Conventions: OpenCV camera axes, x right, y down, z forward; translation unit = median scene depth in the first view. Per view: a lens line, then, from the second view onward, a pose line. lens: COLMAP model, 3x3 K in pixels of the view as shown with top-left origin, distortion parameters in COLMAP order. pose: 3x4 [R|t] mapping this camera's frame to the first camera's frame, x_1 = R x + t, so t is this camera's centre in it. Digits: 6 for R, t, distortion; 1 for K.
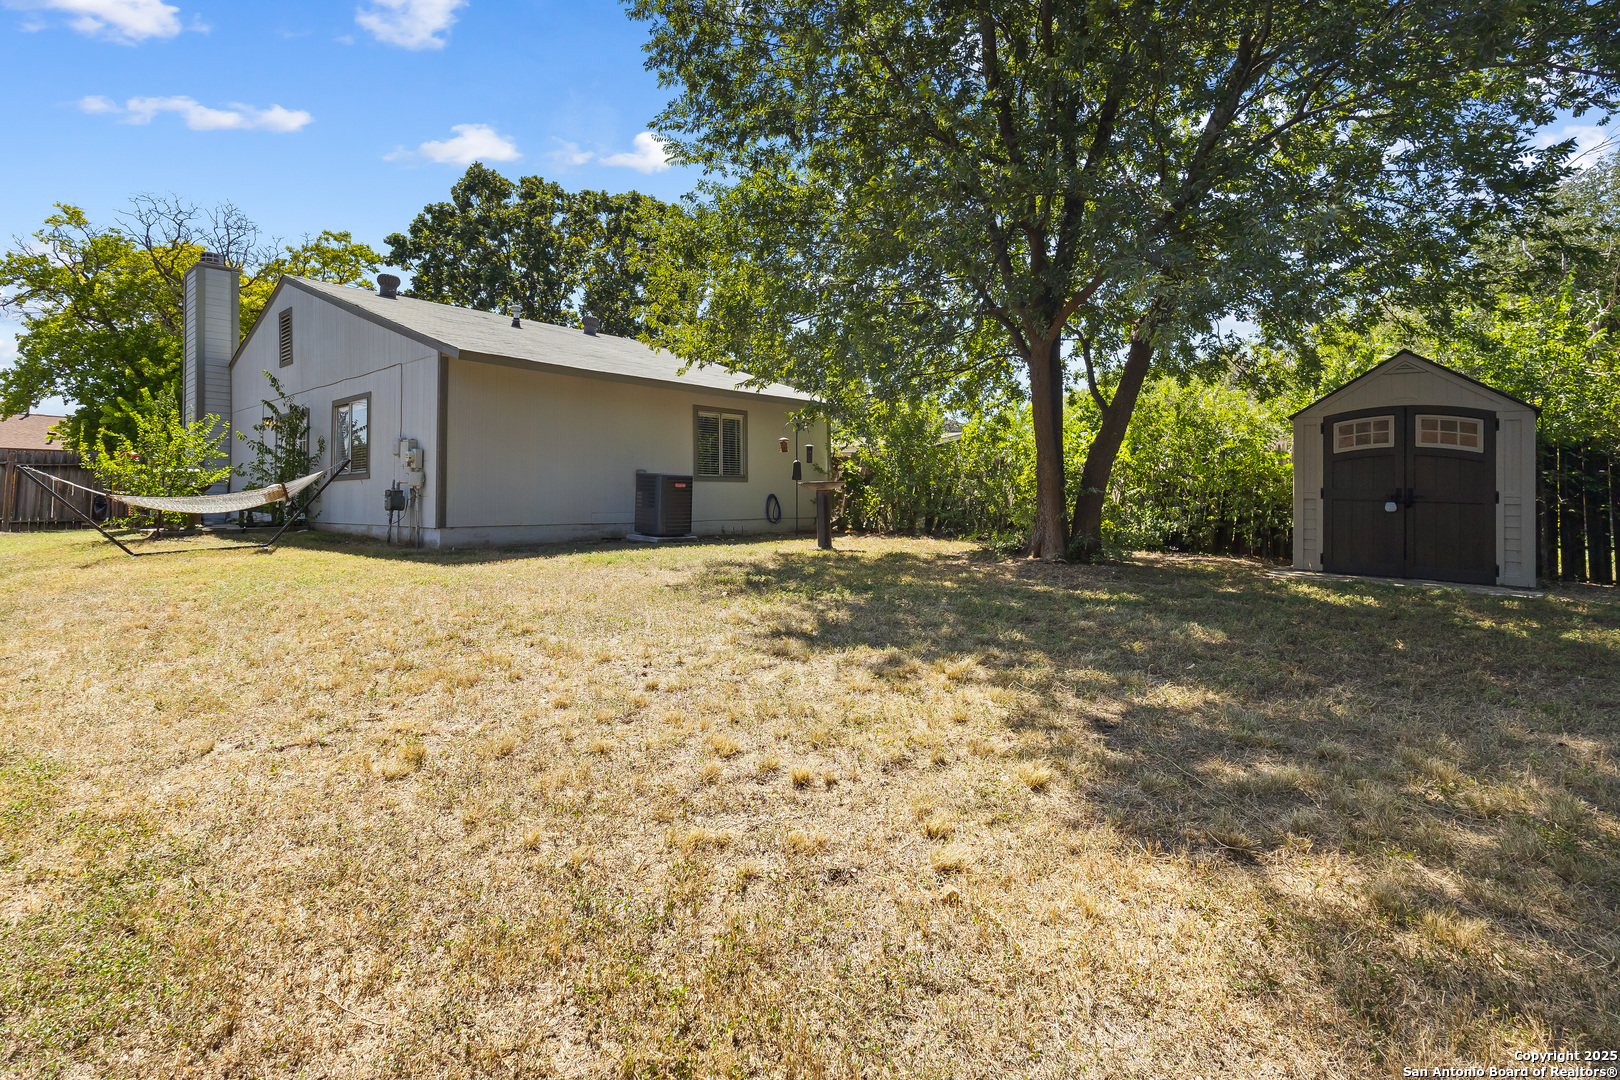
lens RADIAL K [[753.8, 0, 787.7], [0, 753.8, 478.6], [0, 0, 1]] dist [-0.001710, 0.004826]
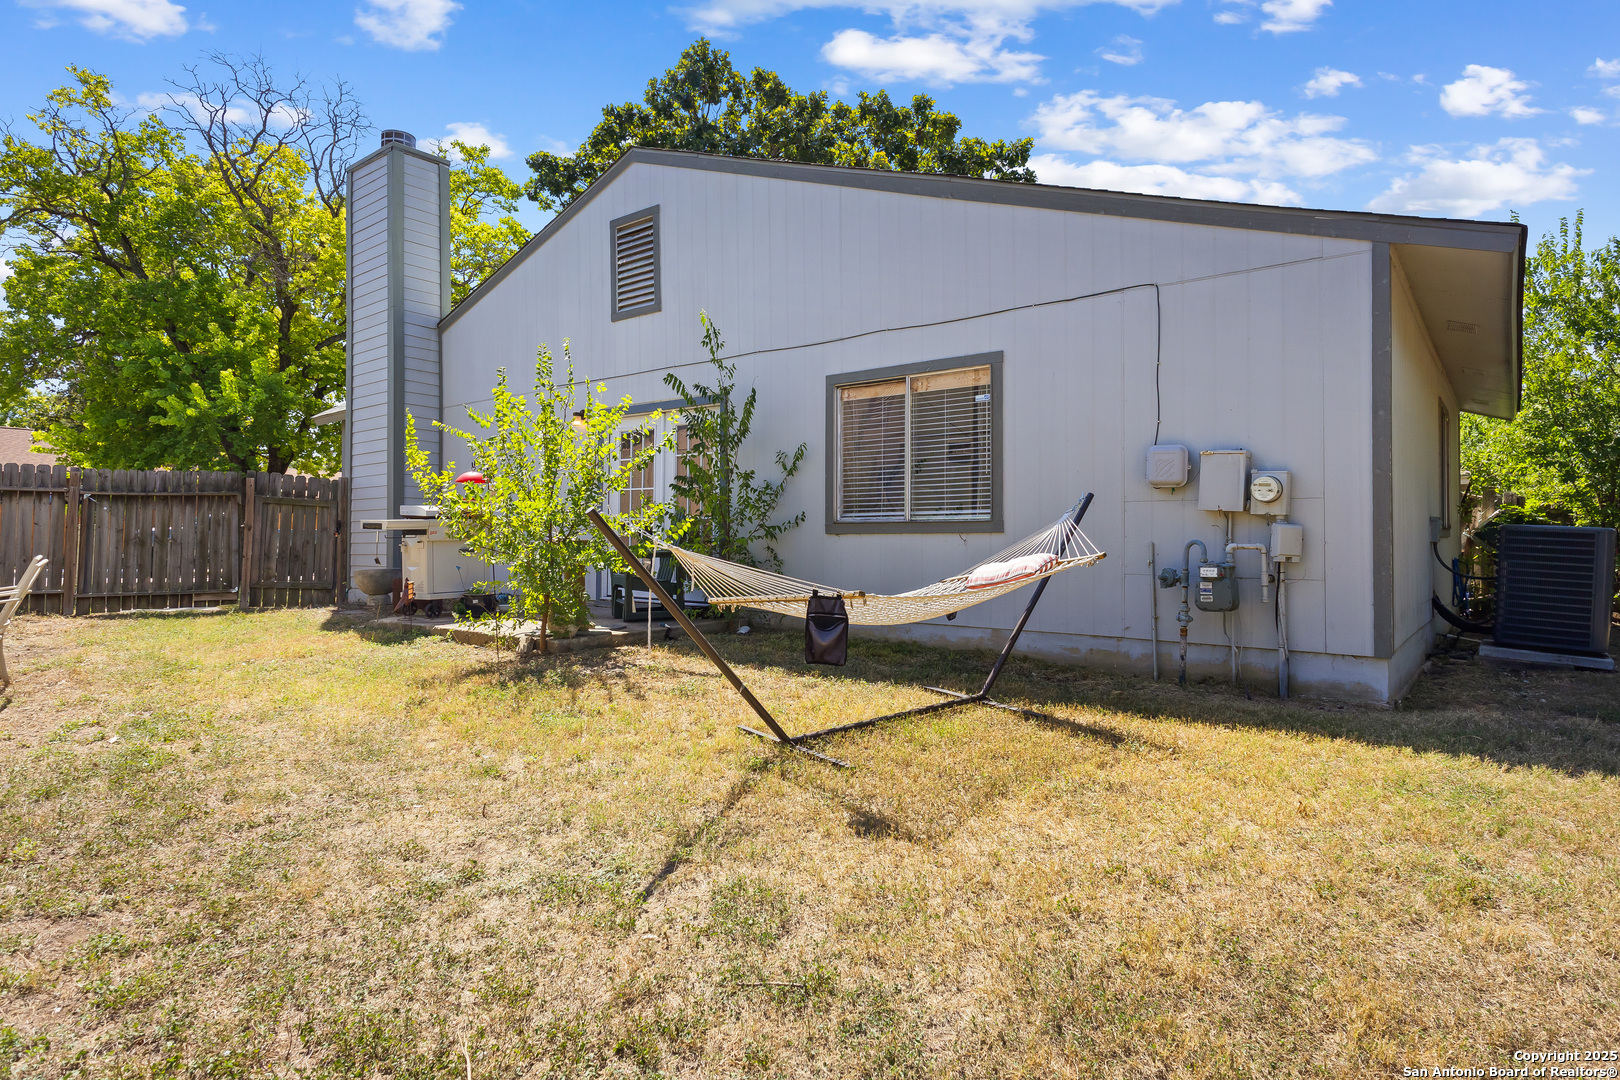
lens RADIAL K [[874.5, 0, 812.7], [0, 874.5, 527.4], [0, 0, 1]] dist [0.007512, -0.001744]
pose [[0.998922, 0.007911, 0.045752, -0.403693], [-0.008595, 0.999854, 0.014784, -0.006184], [-0.045628, -0.015161, 0.998843, 0.260058]]
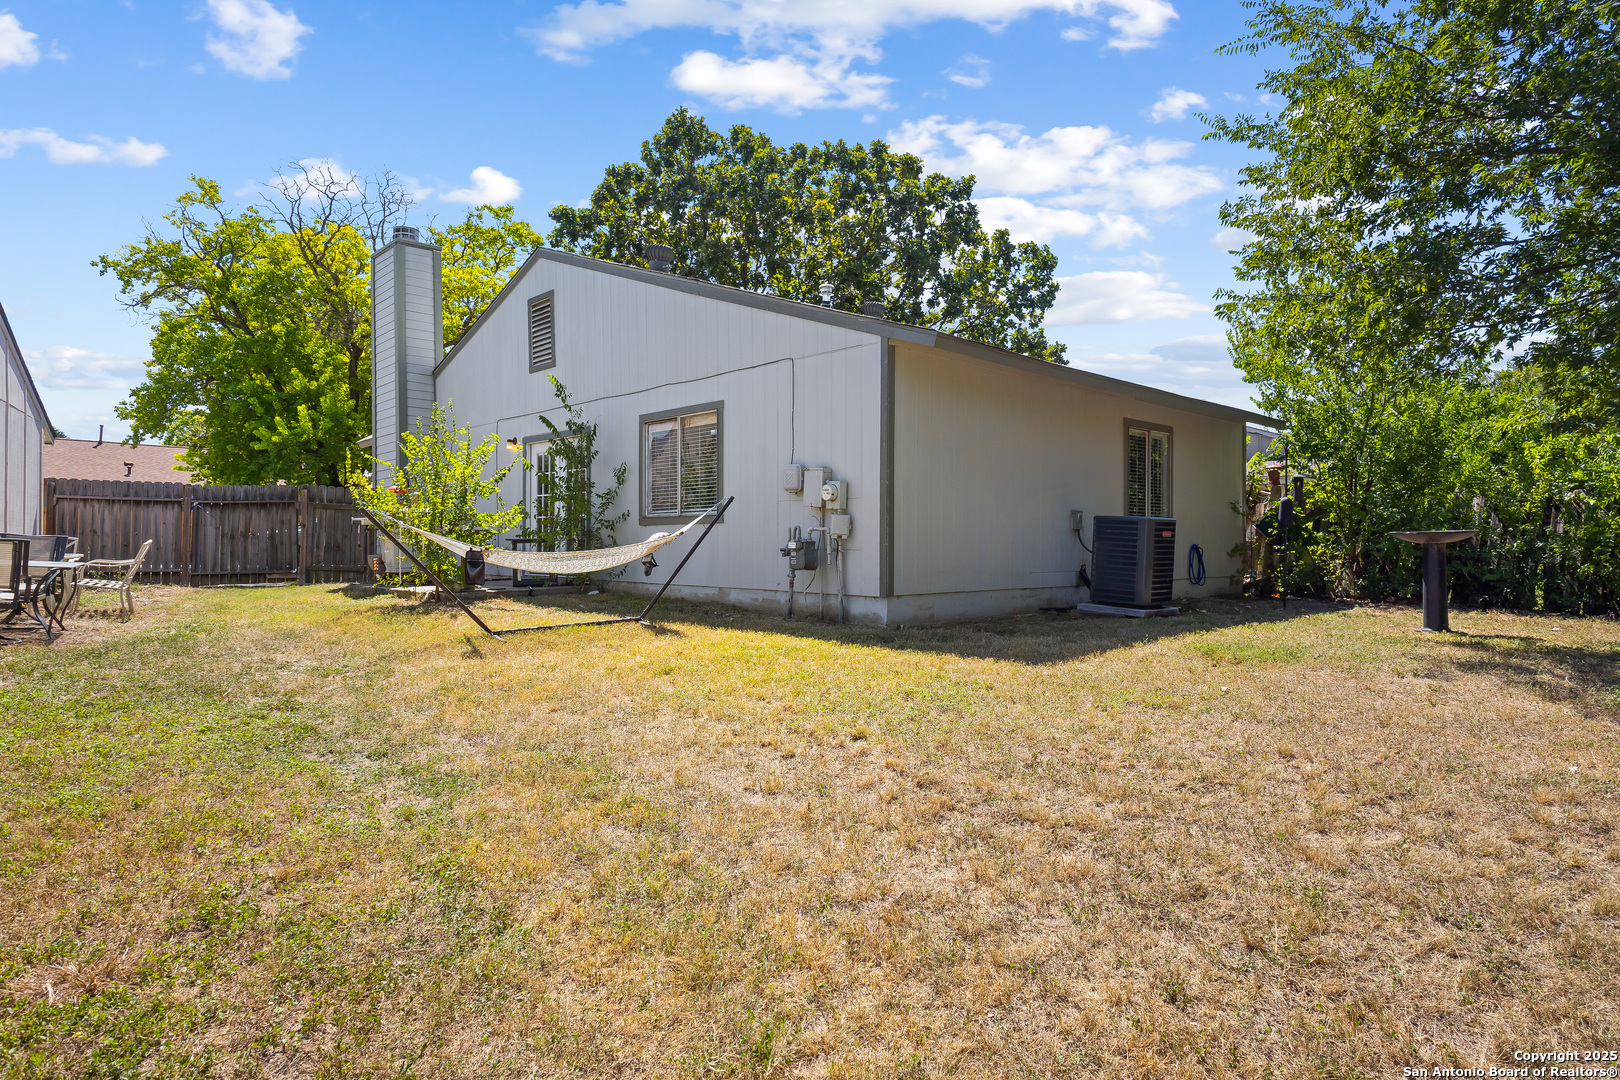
lens RADIAL K [[909.4, 0, 813.6], [0, 909.4, 550.4], [0, 0, 1]] dist [-0.011249, 0.003775]
pose [[0.996252, 0.005235, -0.086345, -0.227320], [-0.002014, 0.999300, 0.037351, -0.003717], [0.086480, -0.037037, 0.995565, 0.086481]]
